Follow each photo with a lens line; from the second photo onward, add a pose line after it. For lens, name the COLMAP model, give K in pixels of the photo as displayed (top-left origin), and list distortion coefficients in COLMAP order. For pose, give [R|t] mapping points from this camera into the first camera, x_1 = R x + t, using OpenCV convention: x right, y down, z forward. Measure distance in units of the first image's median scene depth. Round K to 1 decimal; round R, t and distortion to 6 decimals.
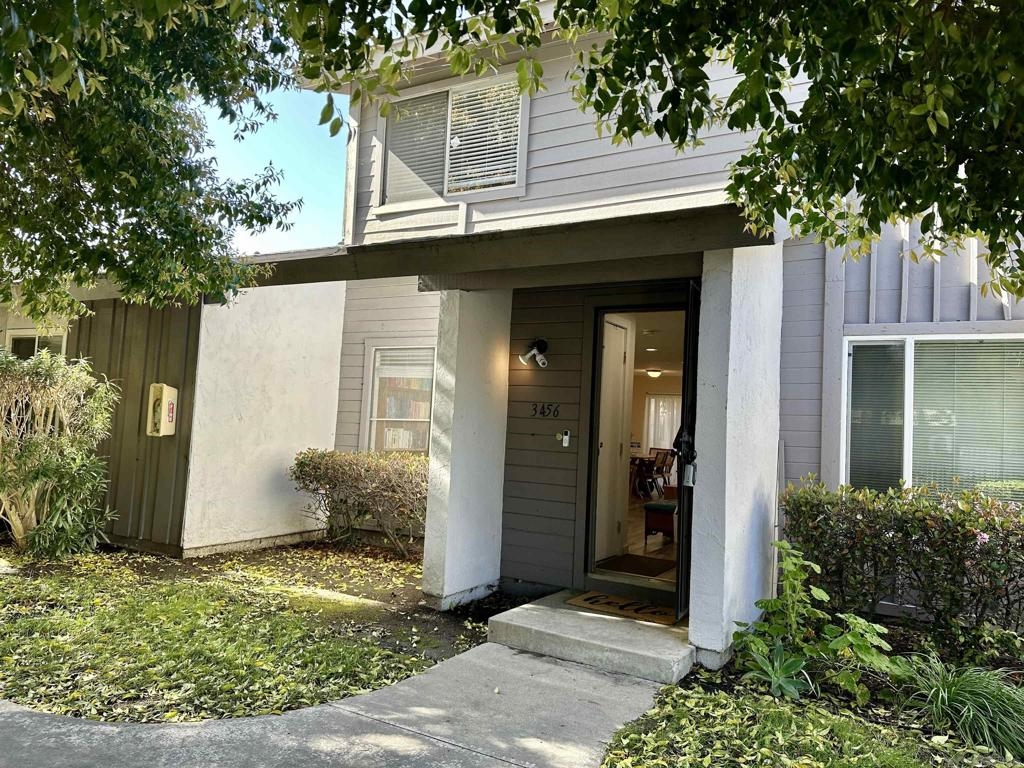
lens RADIAL K [[768.7, 0, 509.7], [0, 768.7, 388.1], [0, 0, 1]] dist [0.282786, -0.146838]
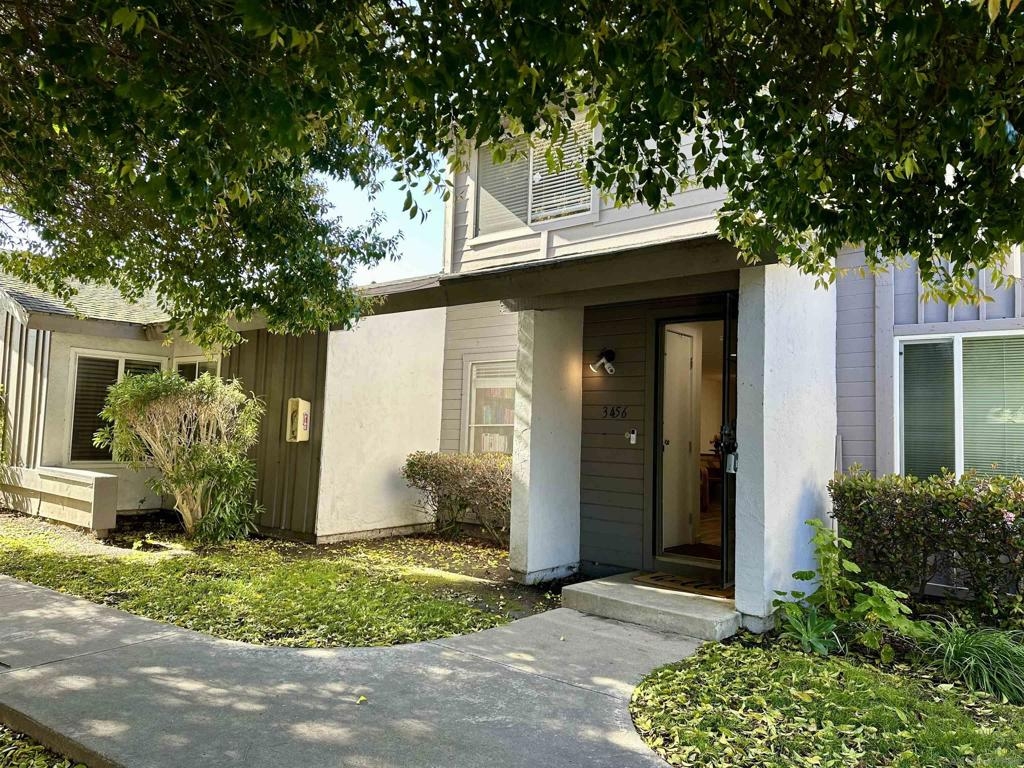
lens RADIAL K [[711.4, 0, 512.0], [0, 711.4, 384.0], [0, 0, 1]] dist [0.440596, -0.110149]
pose [[0.992061, -0.027526, -0.122708, 0.037032], [0.025314, 0.999488, -0.019552, 0.006390], [0.123183, 0.016290, 0.992250, -0.096021]]
